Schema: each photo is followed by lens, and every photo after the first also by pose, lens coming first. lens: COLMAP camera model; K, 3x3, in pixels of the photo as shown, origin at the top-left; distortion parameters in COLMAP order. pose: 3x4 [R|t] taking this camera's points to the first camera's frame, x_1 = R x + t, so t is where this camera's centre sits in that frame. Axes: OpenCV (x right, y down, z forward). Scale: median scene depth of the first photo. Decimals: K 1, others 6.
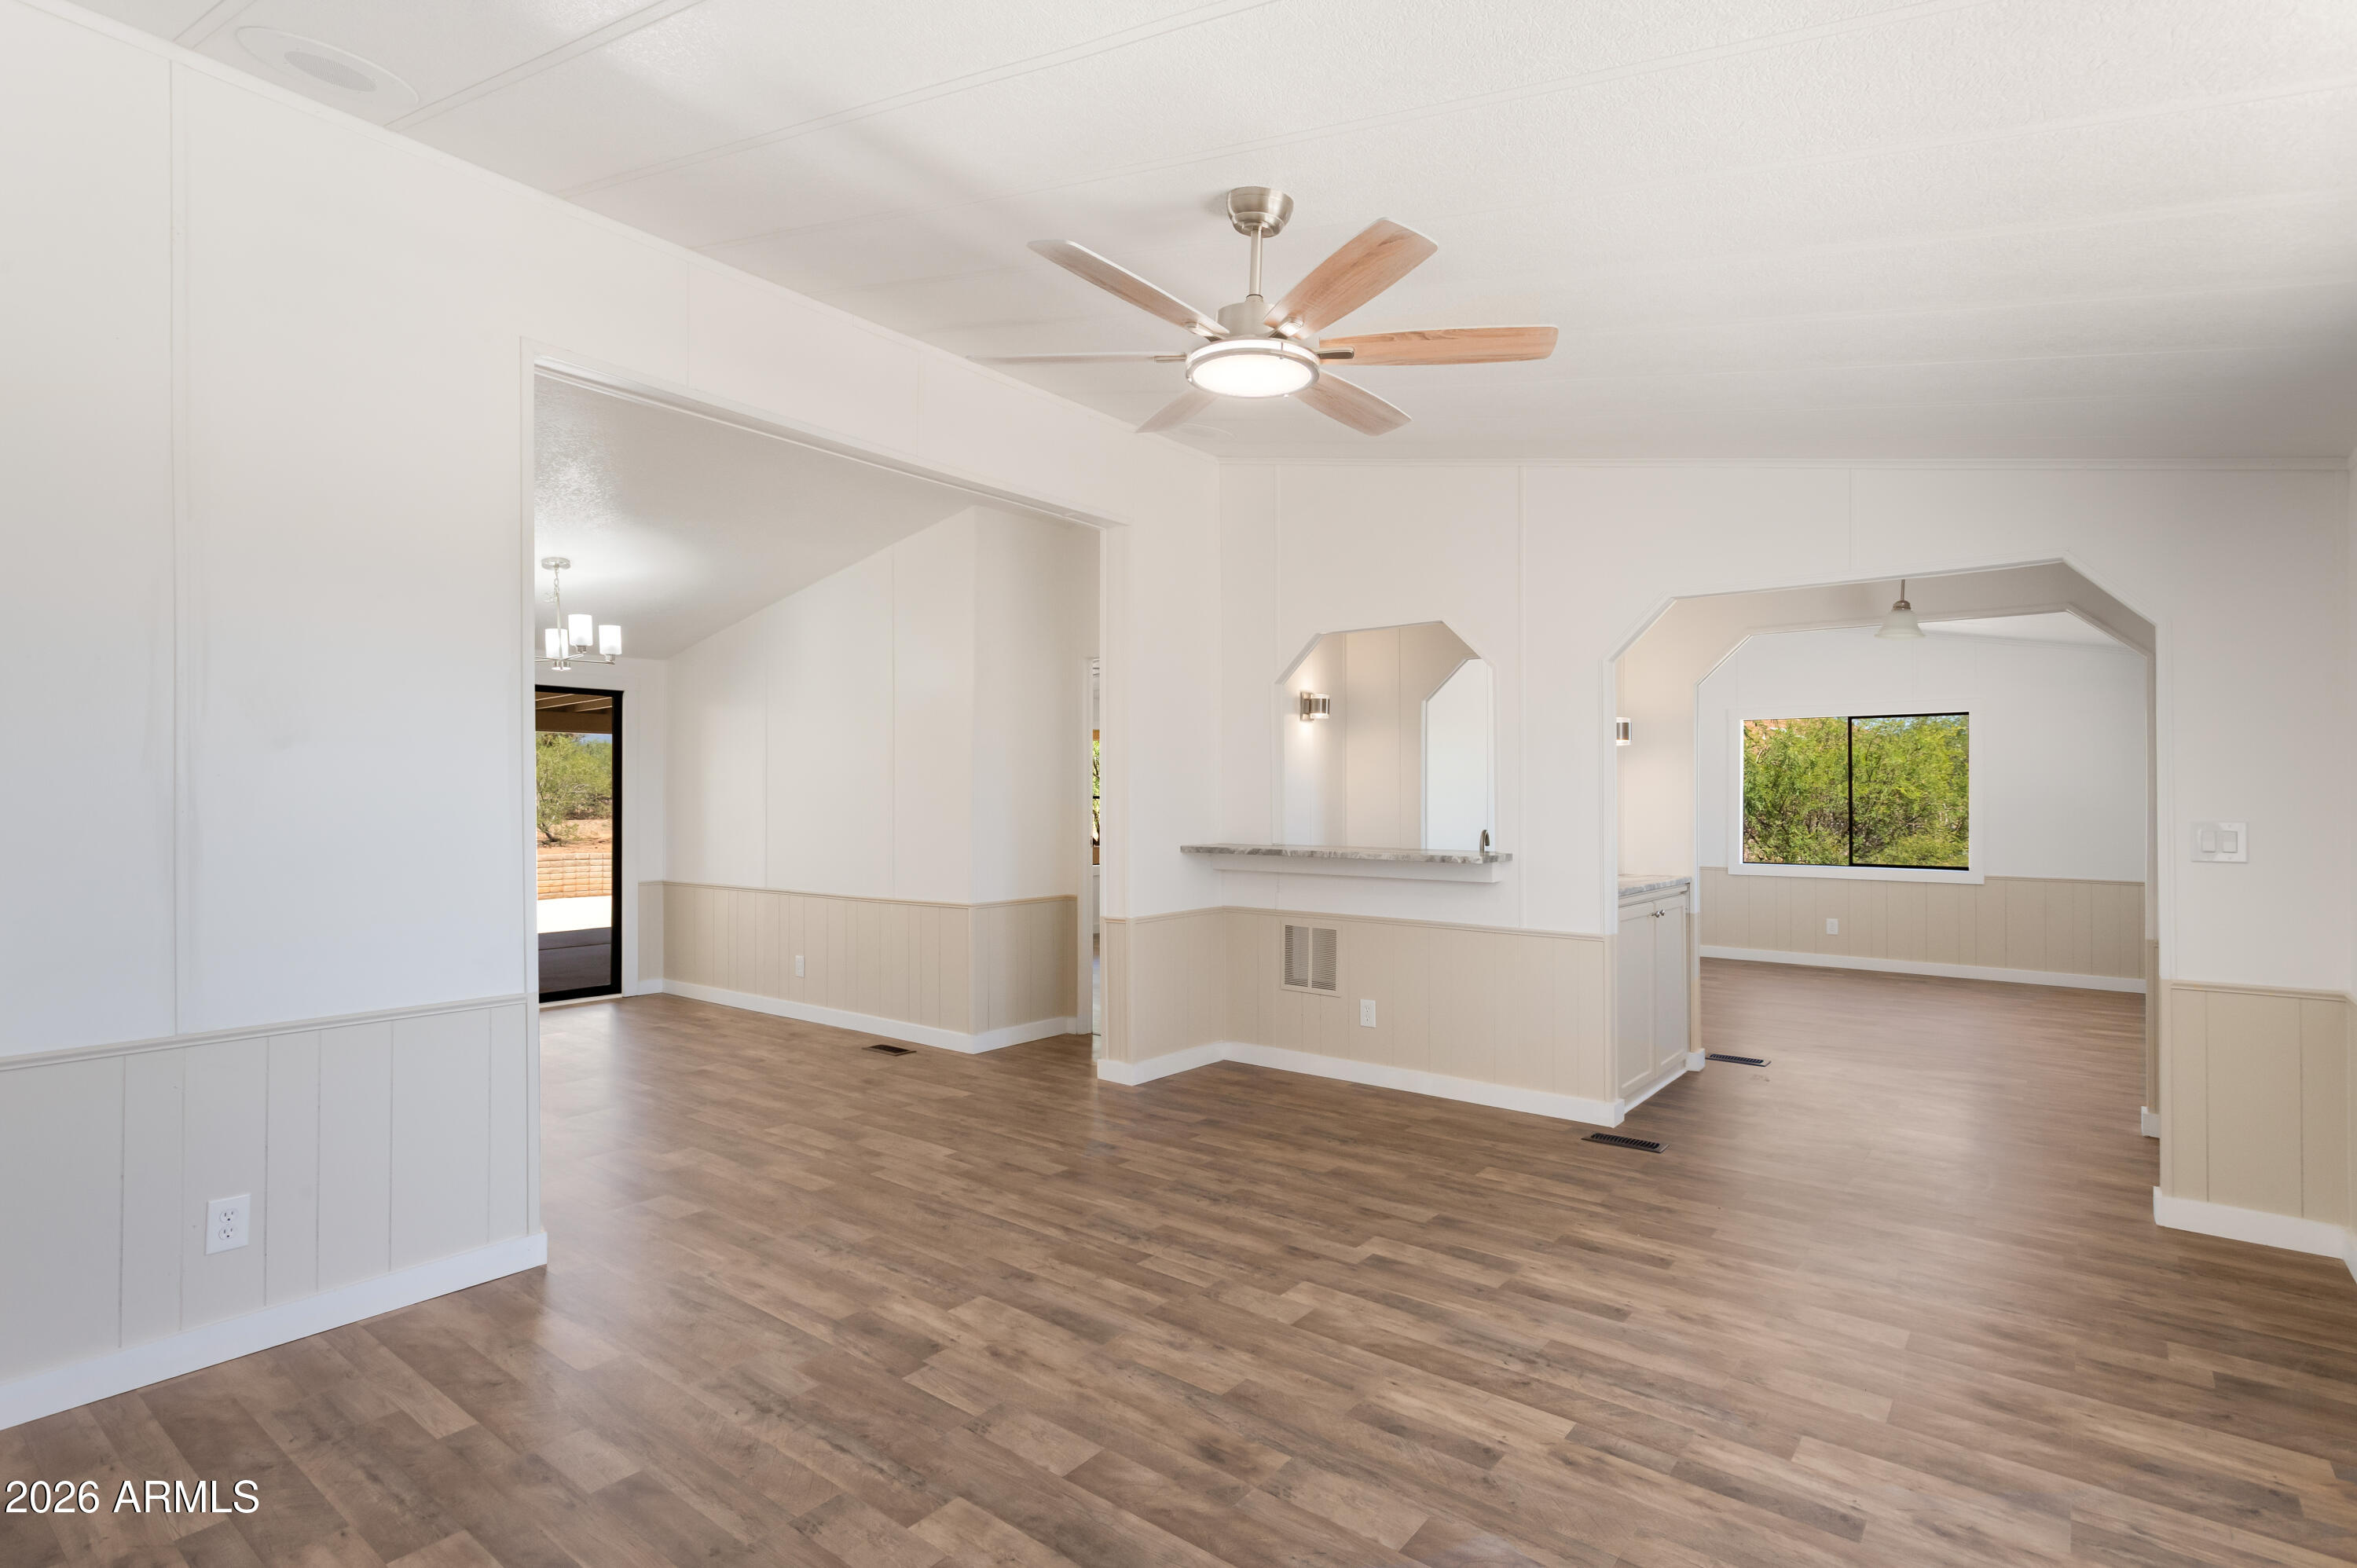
lens RADIAL K [[1158.8, 0, 1179.9], [0, 1158.8, 794.1], [0, 0, 1]] dist [0.015808, 0.000102]
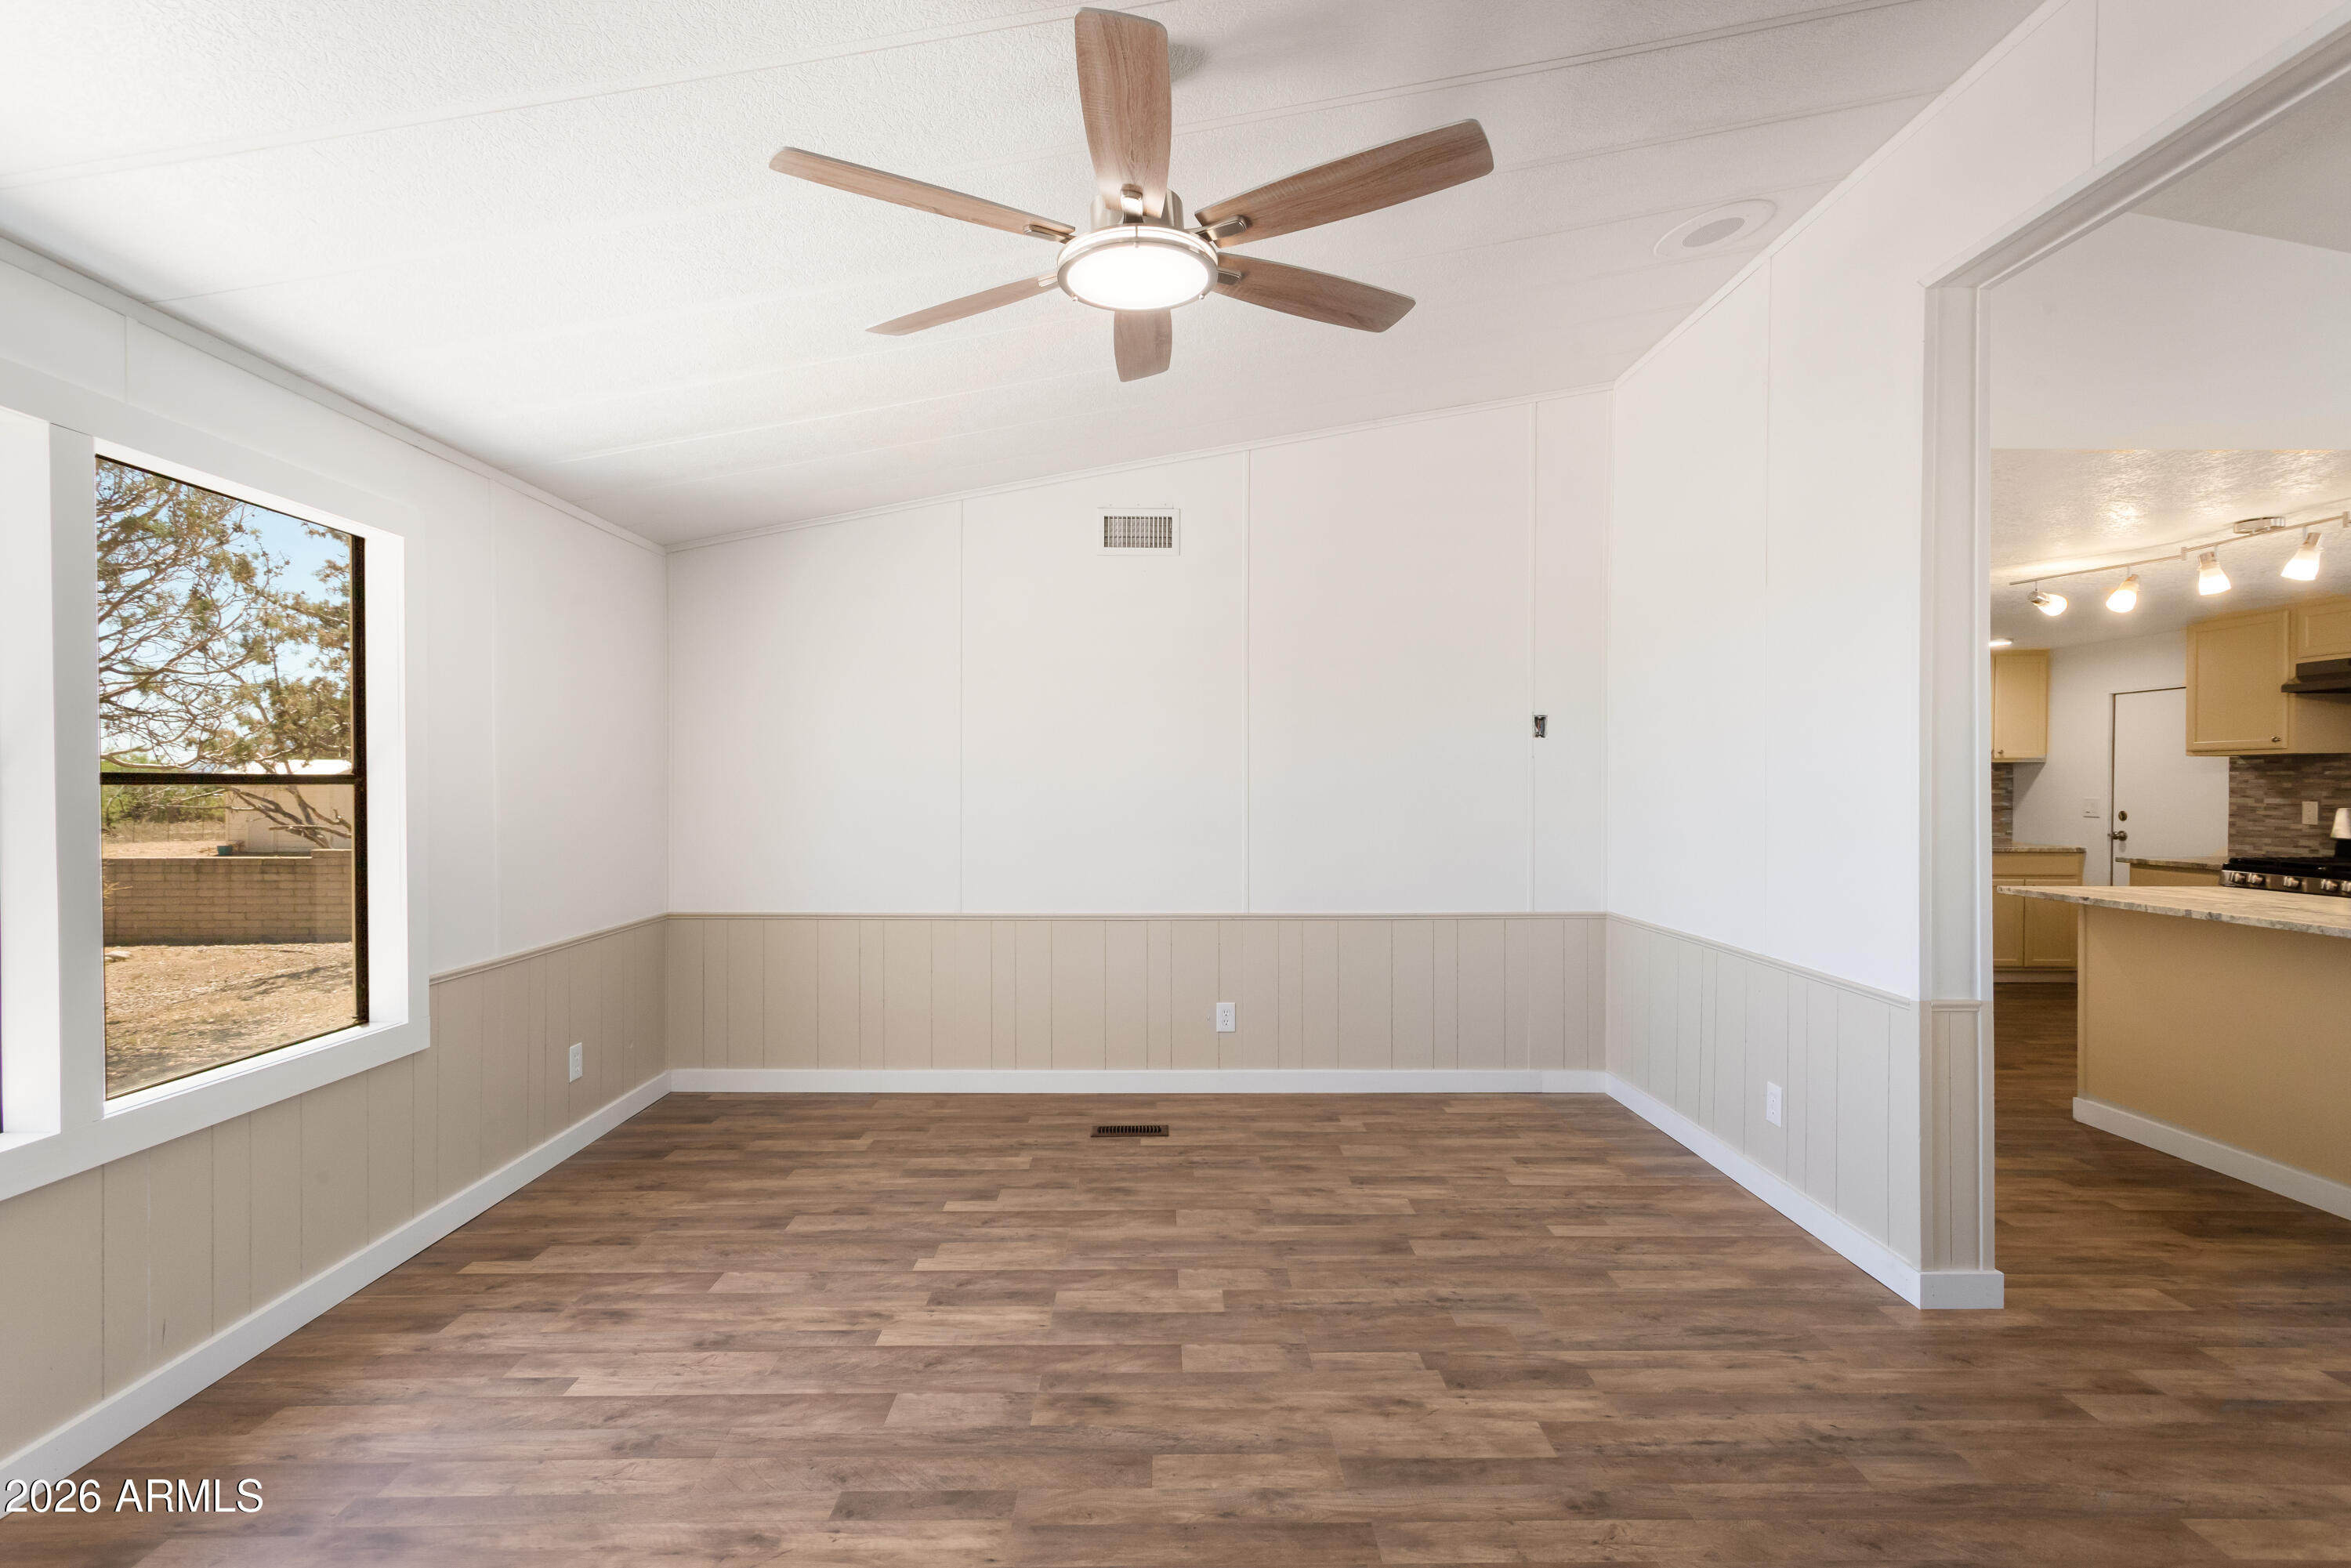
lens RADIAL K [[1126.7, 0, 1181.9], [0, 1126.7, 794.3], [0, 0, 1]] dist [0.012861, 0.000319]
pose [[-0.774696, 0.003604, -0.632324, 0.475196], [-0.002053, 0.999964, 0.008215, 0.003513], [0.632331, 0.007663, -0.774661, 1.417207]]
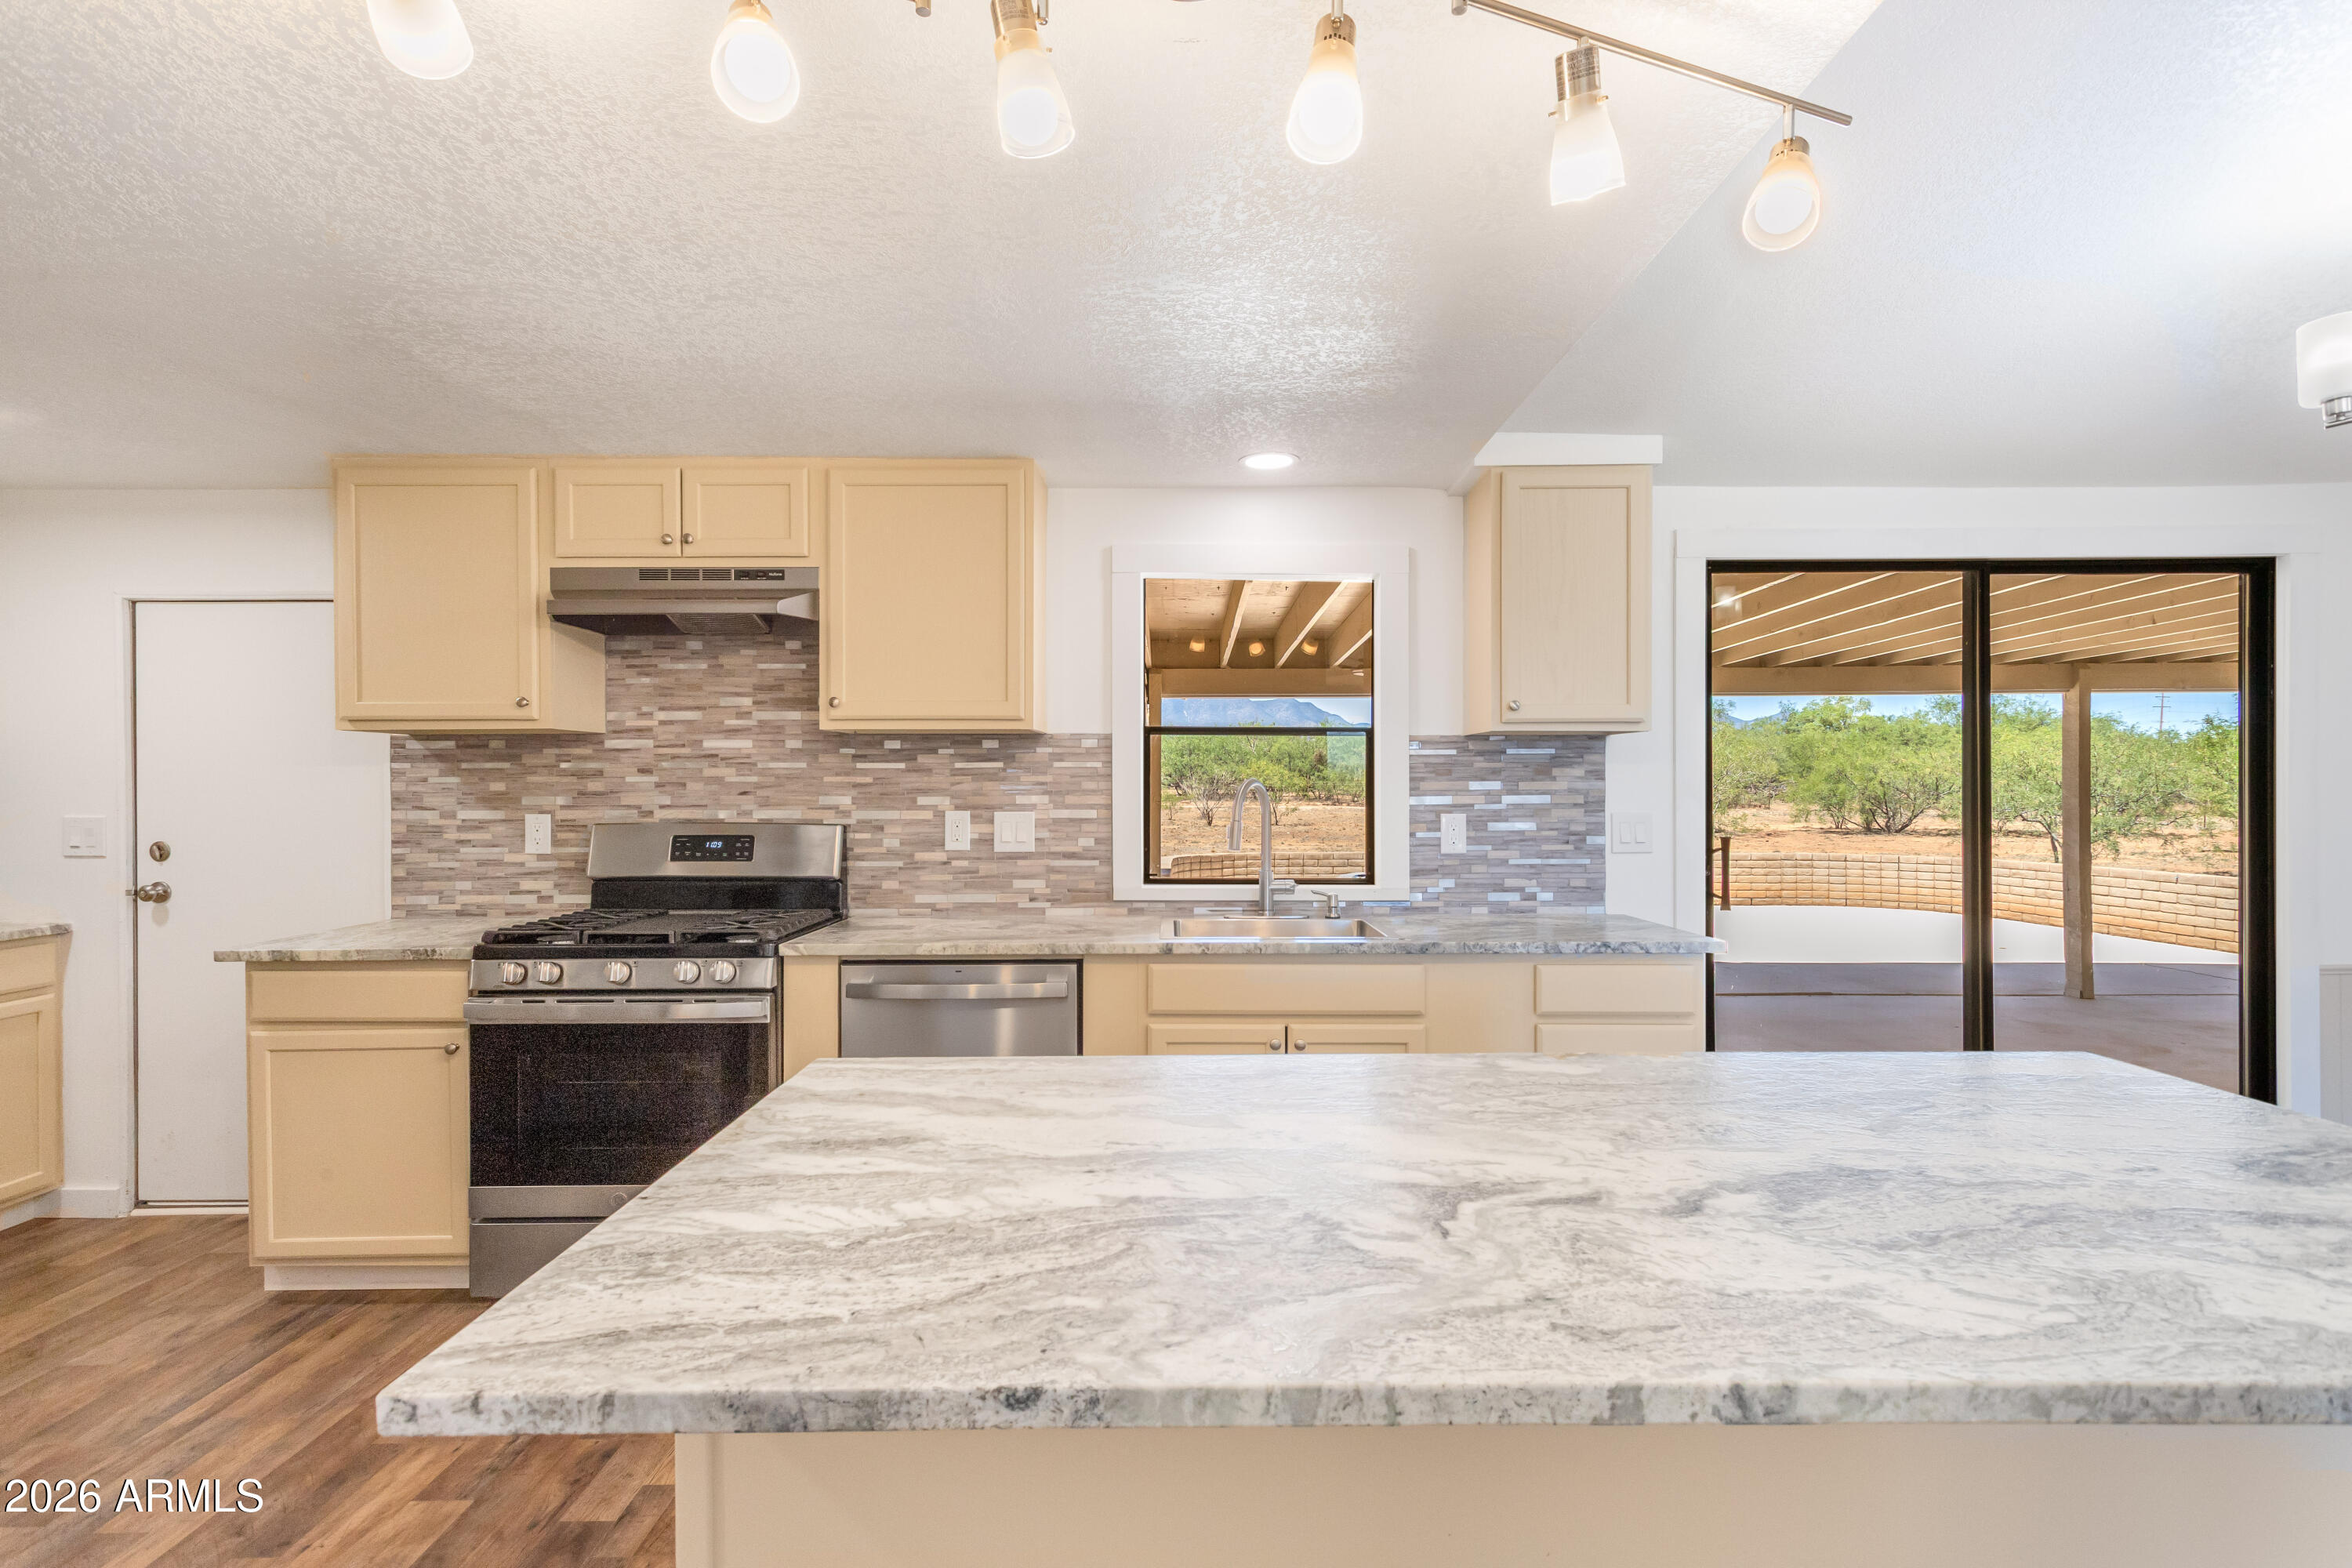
lens RADIAL K [[1121.8, 0, 1173.6], [0, 1121.8, 791.9], [0, 0, 1]] dist [0.009997, 0.000939]
pose [[0.615461, 0.000419, -0.788167, -1.002239], [0.006639, 0.999962, 0.005716, 0.003096], [0.788139, -0.008751, 0.615435, 0.923495]]
